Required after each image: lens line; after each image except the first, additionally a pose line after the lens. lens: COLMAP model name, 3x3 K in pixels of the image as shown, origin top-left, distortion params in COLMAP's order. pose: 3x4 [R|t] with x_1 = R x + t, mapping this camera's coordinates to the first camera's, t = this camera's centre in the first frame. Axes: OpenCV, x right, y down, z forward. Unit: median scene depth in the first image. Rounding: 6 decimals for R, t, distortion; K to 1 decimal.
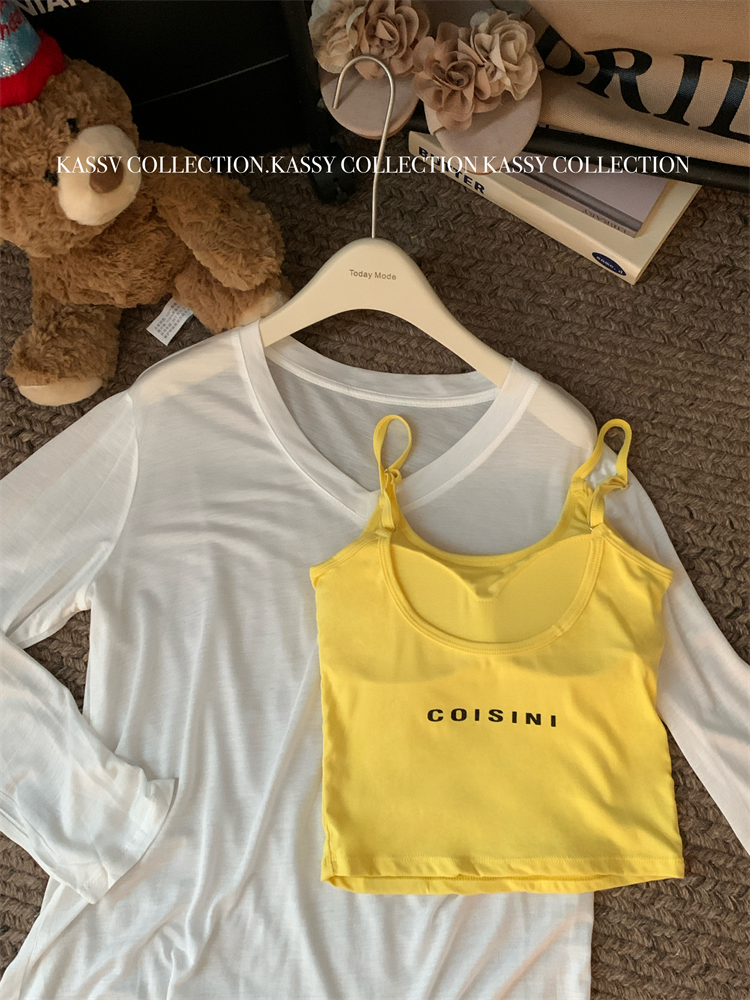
lens RADIAL K [[908.0, 0, 390.0], [0, 908.0, 504.1], [0, 0, 1]] dist [-0.001880, 0.008672]
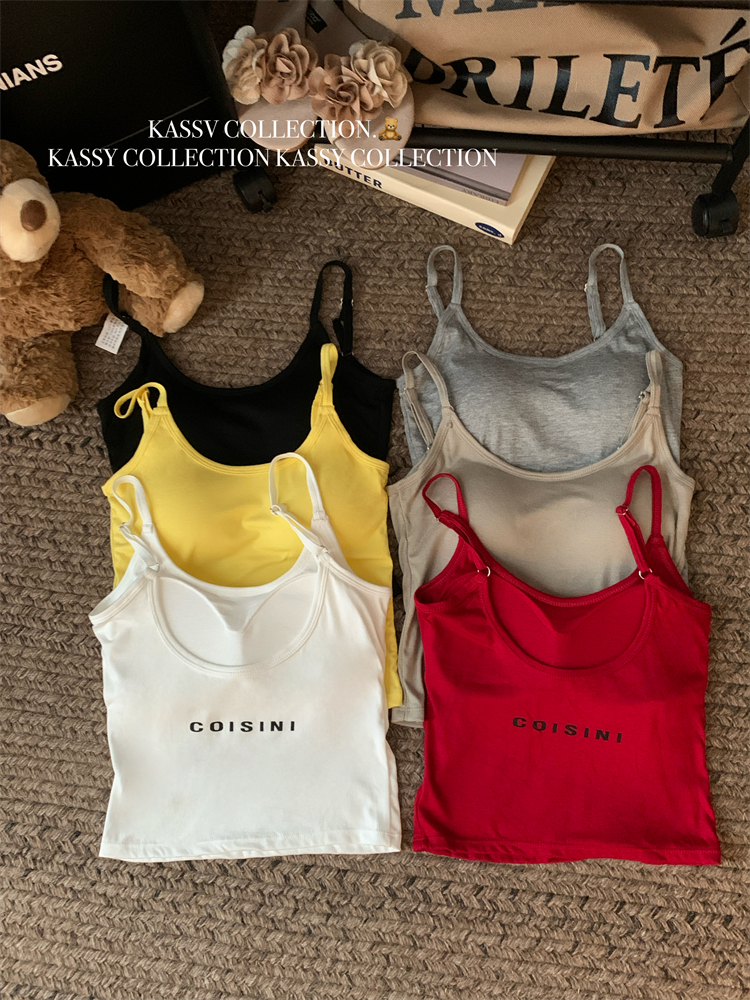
lens RADIAL K [[874.5, 0, 382.5], [0, 874.5, 500.4], [0, 0, 1]] dist [0.015460, -0.019075]
pose [[0.988679, -0.144246, 0.041312, -0.005848], [0.145178, 0.989193, -0.020526, 0.103888], [-0.037905, 0.026291, 0.998935, -0.178973]]
